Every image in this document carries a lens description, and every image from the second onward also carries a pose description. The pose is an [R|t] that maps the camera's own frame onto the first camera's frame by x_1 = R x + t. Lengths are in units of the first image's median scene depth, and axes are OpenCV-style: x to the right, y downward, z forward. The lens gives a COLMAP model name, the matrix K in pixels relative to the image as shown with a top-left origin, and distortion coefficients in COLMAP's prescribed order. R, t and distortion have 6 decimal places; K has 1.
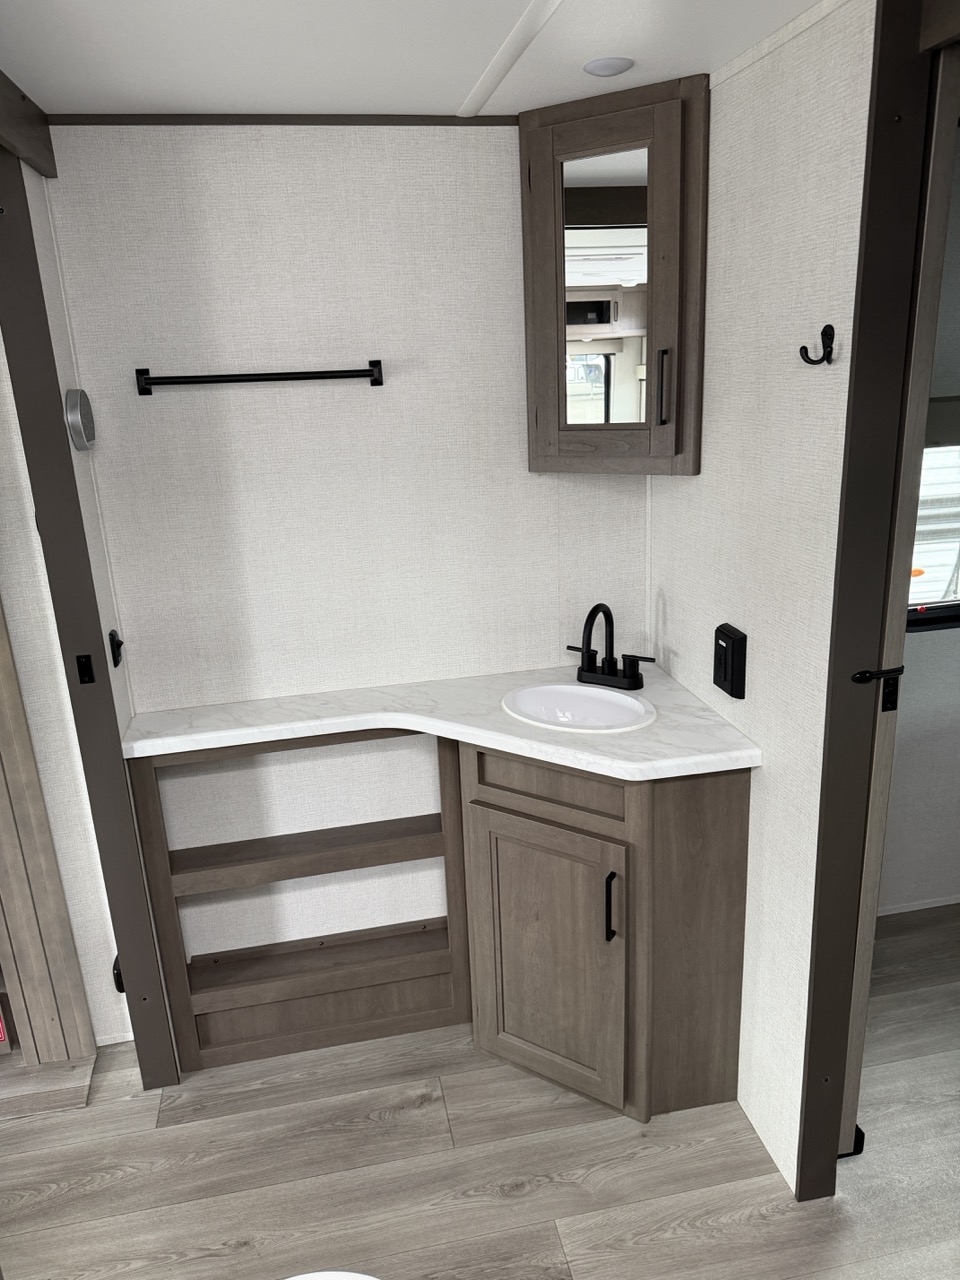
lens RADIAL K [[891.6, 0, 474.8], [0, 891.6, 637.3], [0, 0, 1]] dist [0.060871, -0.078229]
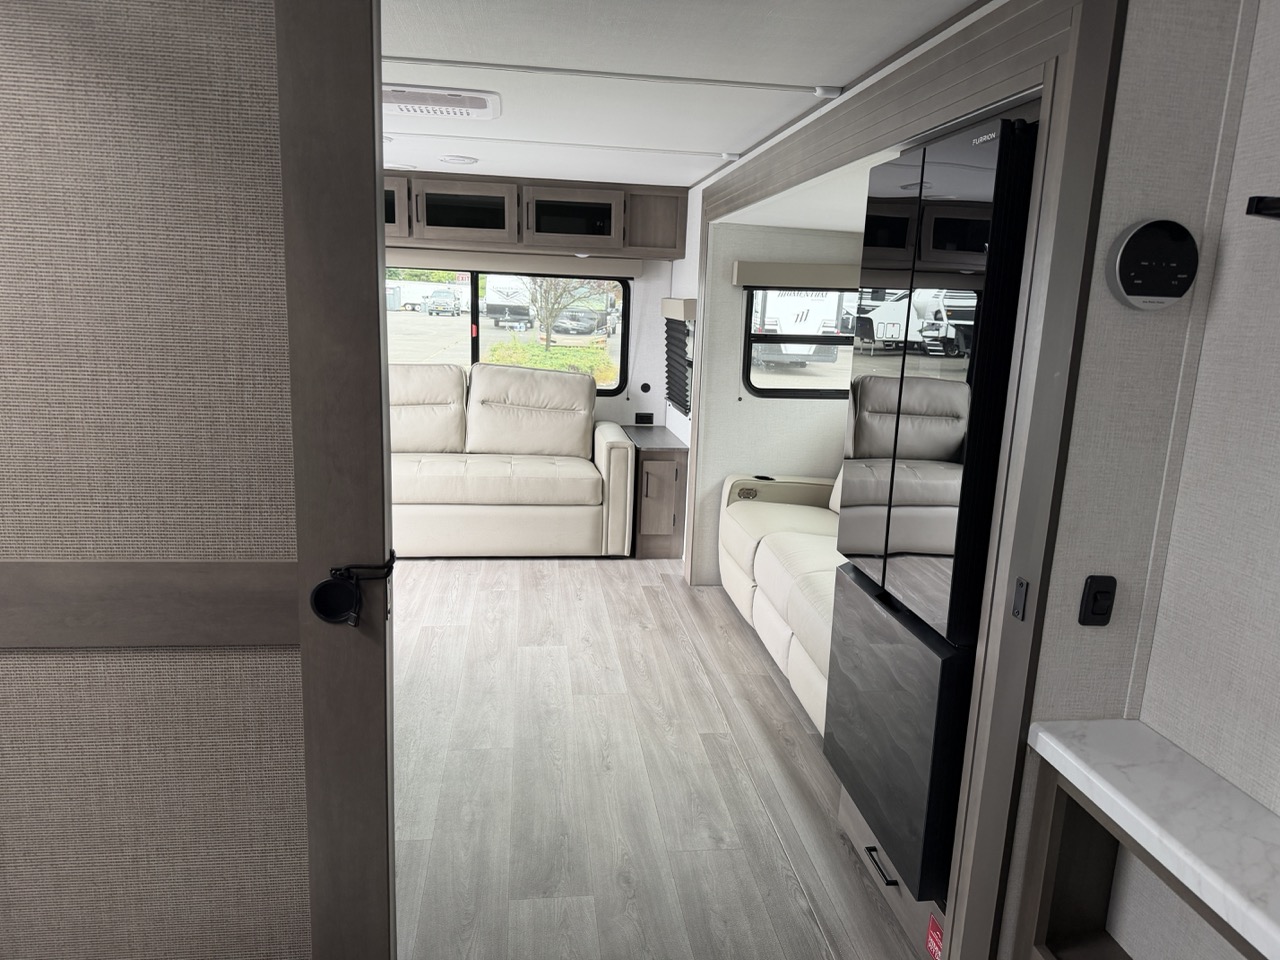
lens RADIAL K [[891.6, 0, 655.0], [0, 891.6, 486.7], [0, 0, 1]] dist [0.060871, -0.078229]
pose [[-0.057158, 0.246254, -0.967518, 0.254036], [-0.326966, 0.911040, 0.251195, -0.127839], [0.943306, 0.330703, 0.028443, 0.634678]]
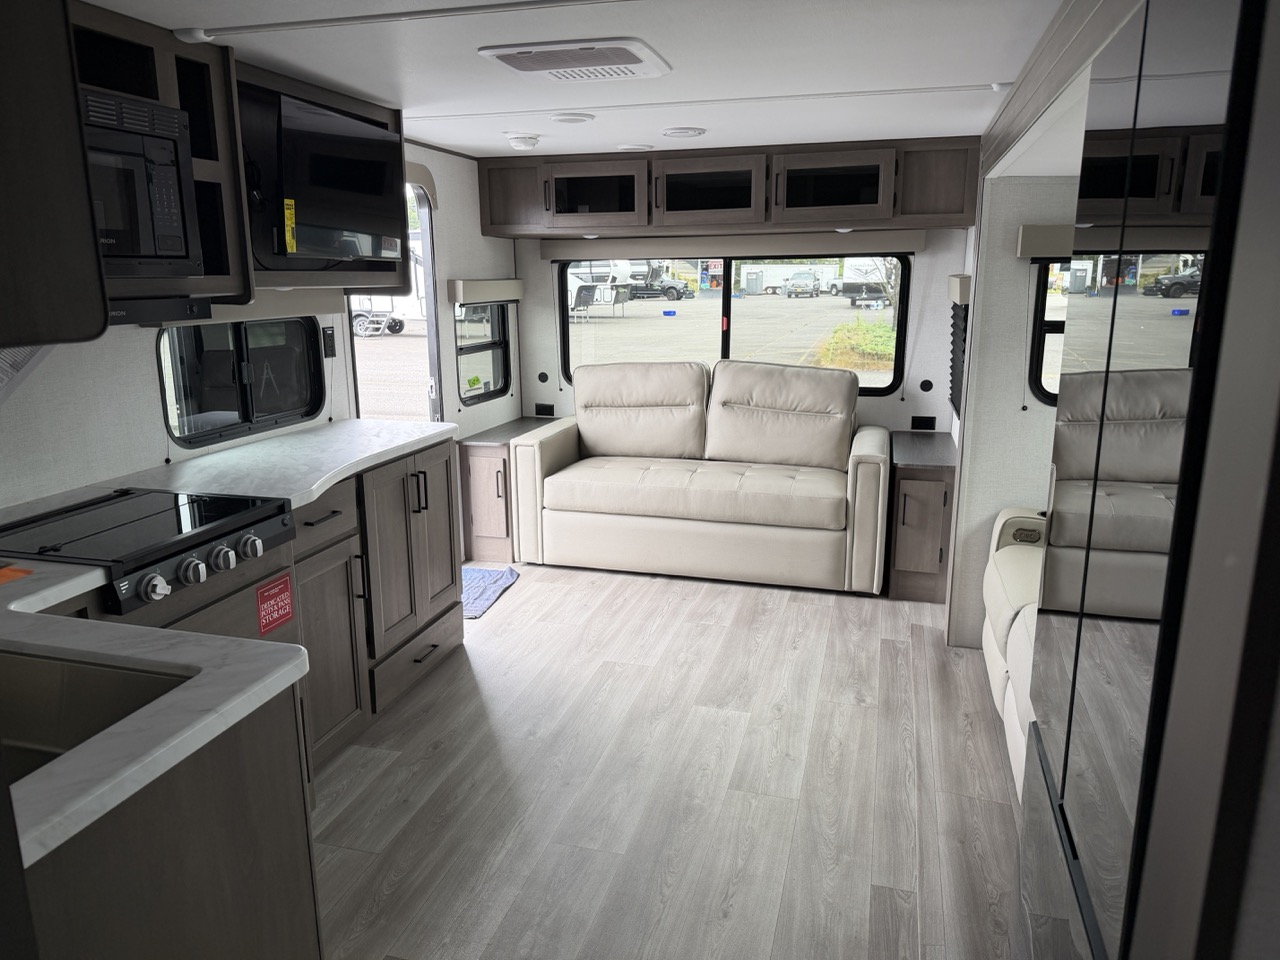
lens RADIAL K [[891.6, 0, 626.4], [0, 891.6, 473.0], [0, 0, 1]] dist [0.060871, -0.078229]
pose [[-0.461675, 0.240884, -0.853716, -0.174022], [-0.234020, 0.895251, 0.379157, -0.196846], [0.855623, 0.374834, -0.356943, 0.844148]]
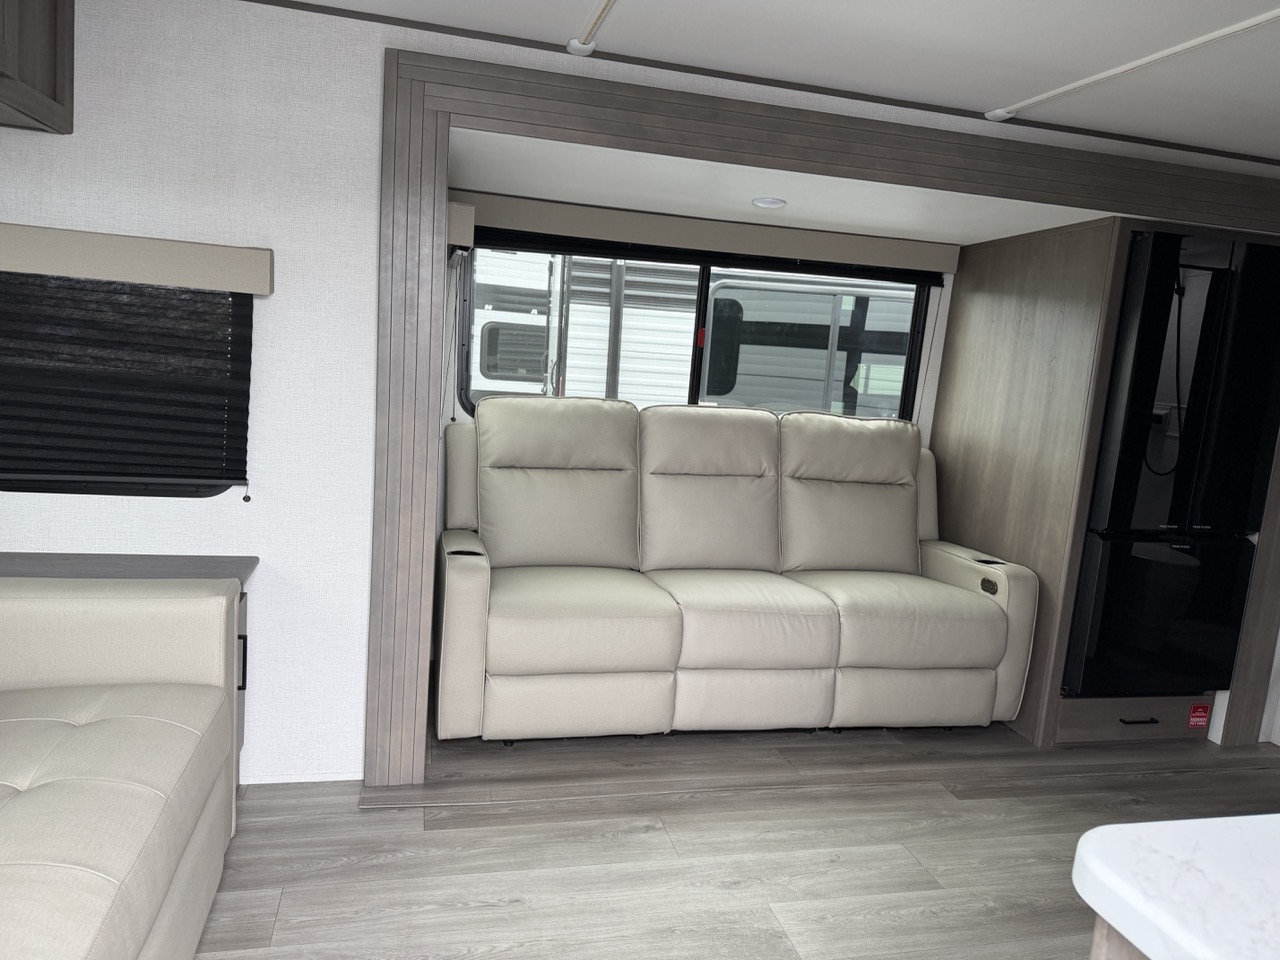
lens RADIAL K [[891.6, 0, 645.1], [0, 891.6, 478.9], [0, 0, 1]] dist [0.060871, -0.078229]
pose [[0.991162, 0.113911, 0.067985, -1.837692], [-0.102661, 0.983230, -0.150728, 0.413168], [-0.084015, 0.142416, 0.986235, -0.544283]]
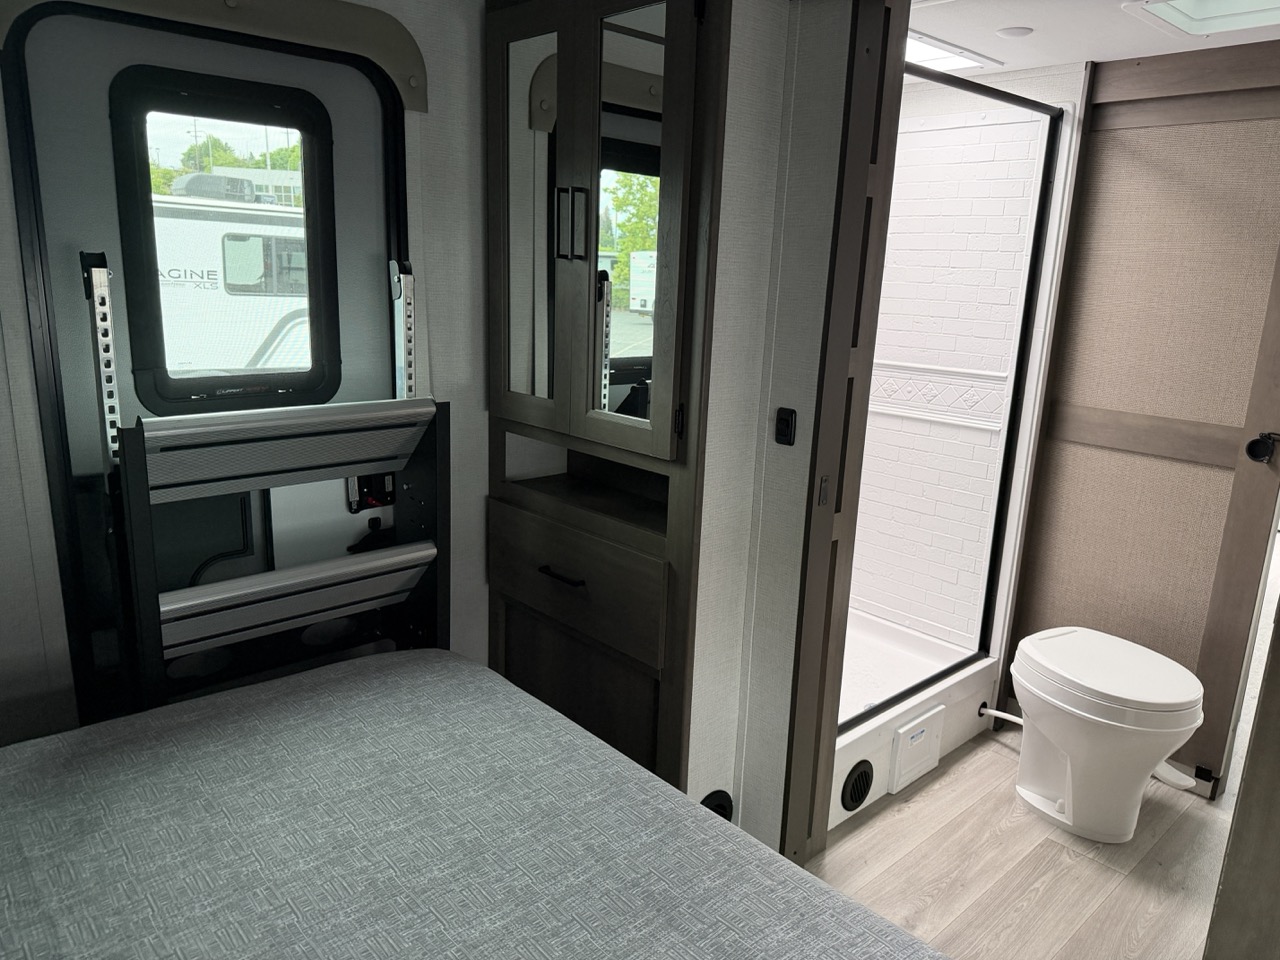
lens RADIAL K [[891.6, 0, 646.7], [0, 891.6, 481.2], [0, 0, 1]] dist [0.060871, -0.078229]
pose [[-0.849353, 0.156359, -0.504134, 1.063546], [-0.141236, 0.852963, 0.502501, -0.307380], [0.508578, 0.498002, -0.702383, 0.944301]]
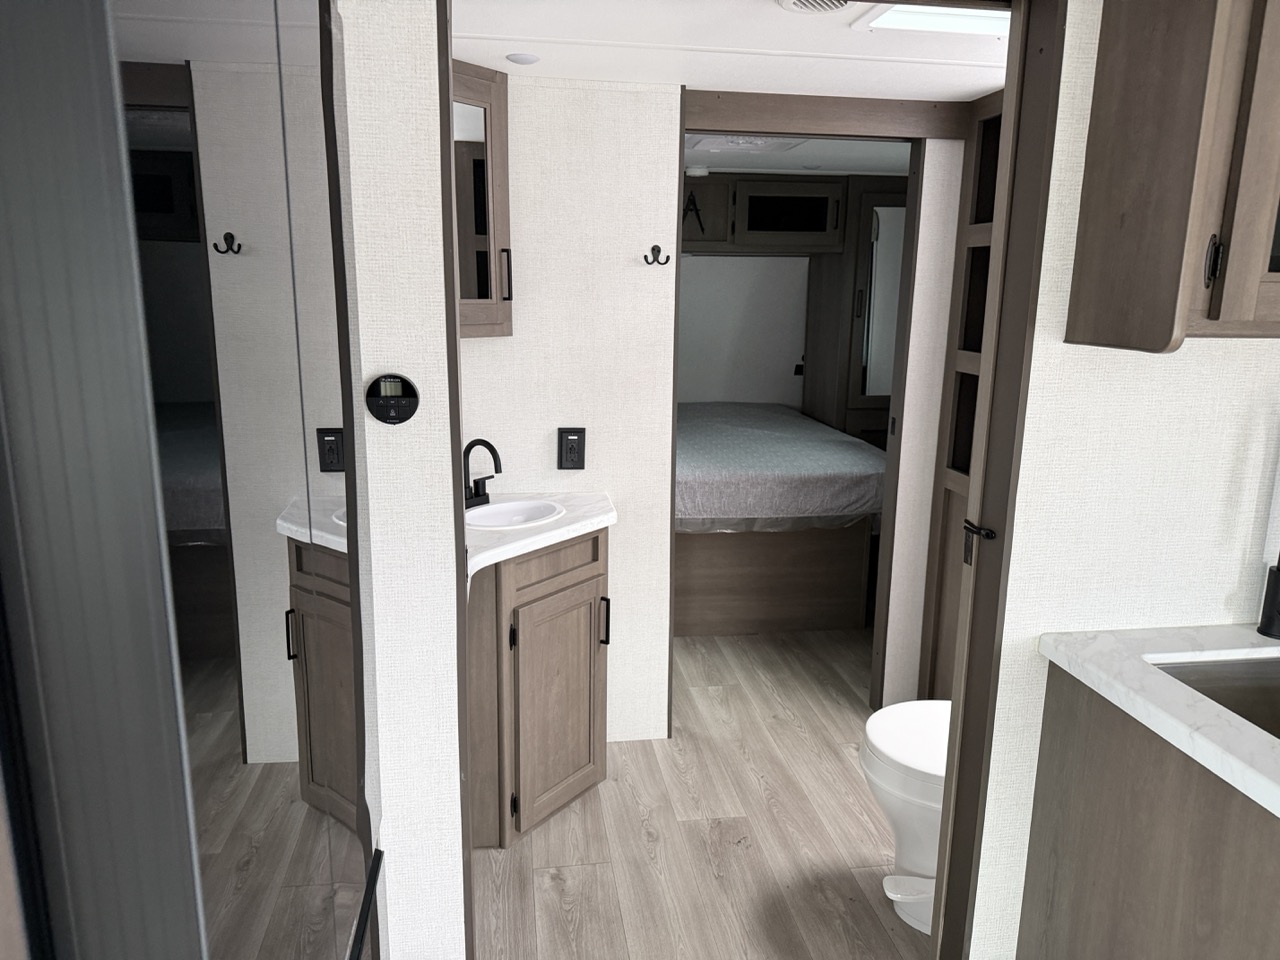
lens RADIAL K [[891.6, 0, 650.3], [0, 891.6, 470.5], [0, 0, 1]] dist [0.060871, -0.078229]
pose [[0.037872, -0.158900, 0.986568, -1.165157], [0.272509, 0.951499, 0.142791, -0.114109], [-0.961407, 0.263441, 0.079337, 0.704755]]
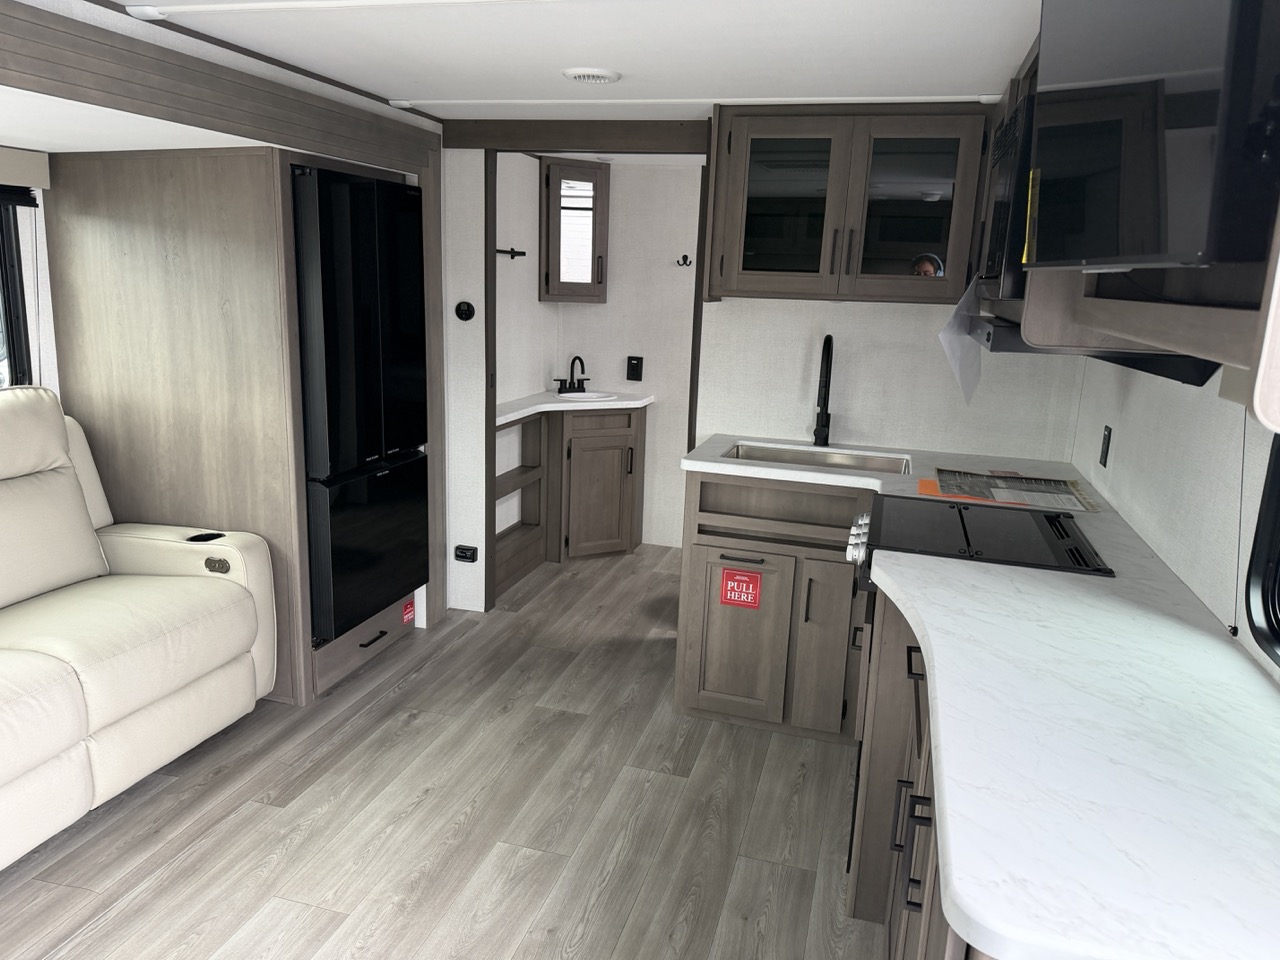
lens RADIAL K [[891.6, 0, 647.1], [0, 891.6, 476.6], [0, 0, 1]] dist [0.060871, -0.078229]
pose [[0.446130, -0.133463, 0.884961, -2.050934], [0.201078, 0.978485, 0.046200, 0.219647], [-0.872087, 0.157335, 0.463368, -0.249607]]
